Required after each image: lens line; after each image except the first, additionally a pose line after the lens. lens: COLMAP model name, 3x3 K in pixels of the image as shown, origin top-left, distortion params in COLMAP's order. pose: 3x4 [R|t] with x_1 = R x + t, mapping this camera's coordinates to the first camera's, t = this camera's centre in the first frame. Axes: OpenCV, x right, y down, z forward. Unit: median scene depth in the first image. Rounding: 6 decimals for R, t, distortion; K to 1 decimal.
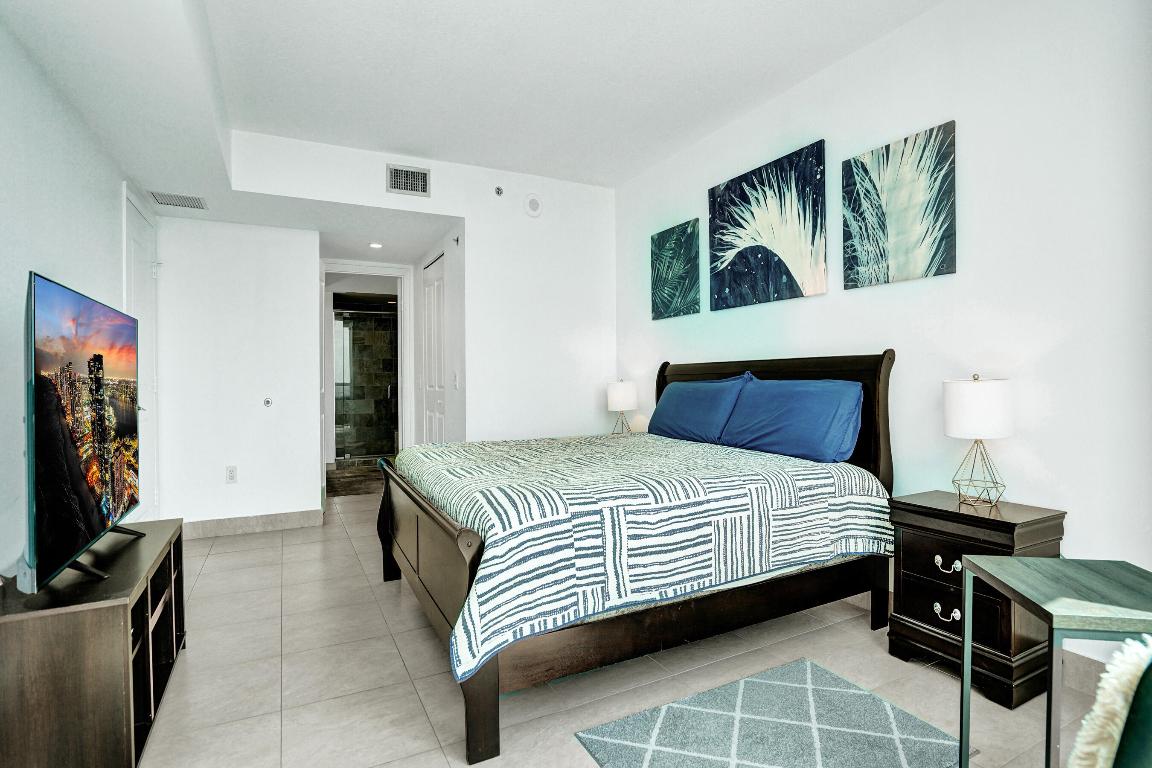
lens RADIAL K [[573.8, 0, 582.1], [0, 573.8, 382.9], [0, 0, 1]] dist [-0.028613, 0.000818]
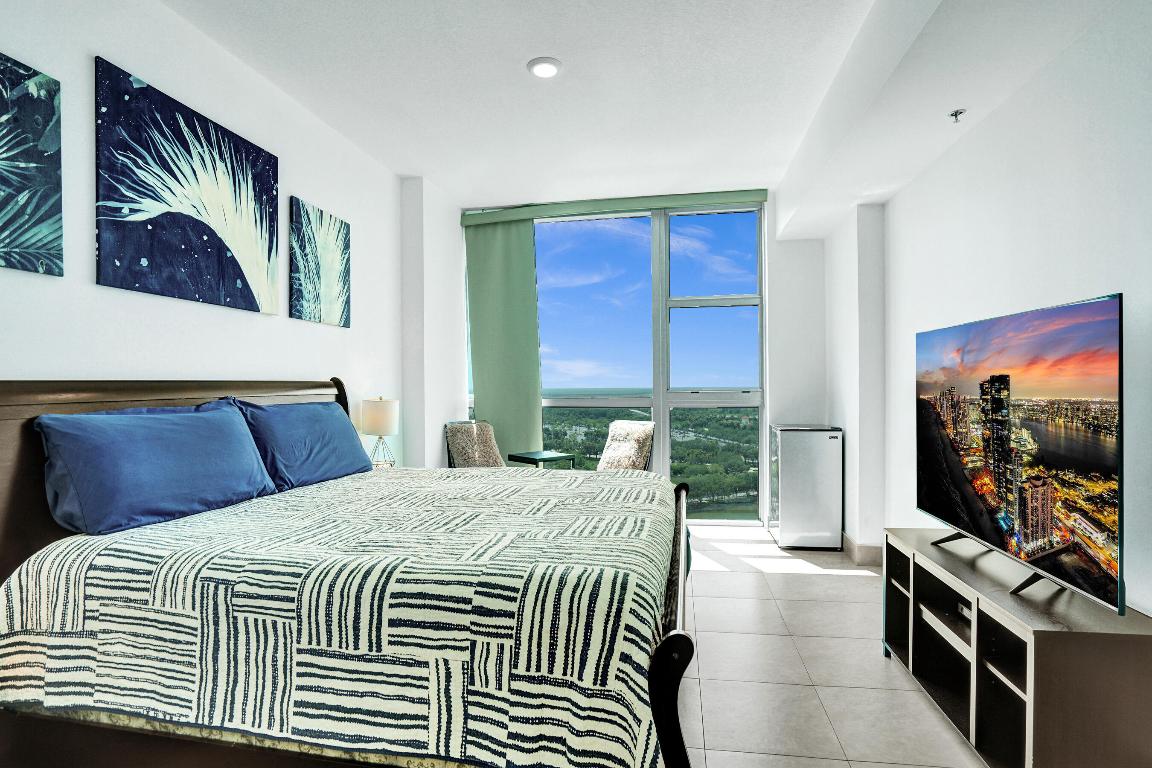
lens RADIAL K [[573.8, 0, 582.1], [0, 573.8, 382.9], [0, 0, 1]] dist [-0.028613, 0.000818]
pose [[-0.791251, 0.016851, 0.611260, -0.550596], [0.016309, 0.999846, -0.006452, -0.026479], [-0.611275, 0.004864, -0.791404, 1.383657]]
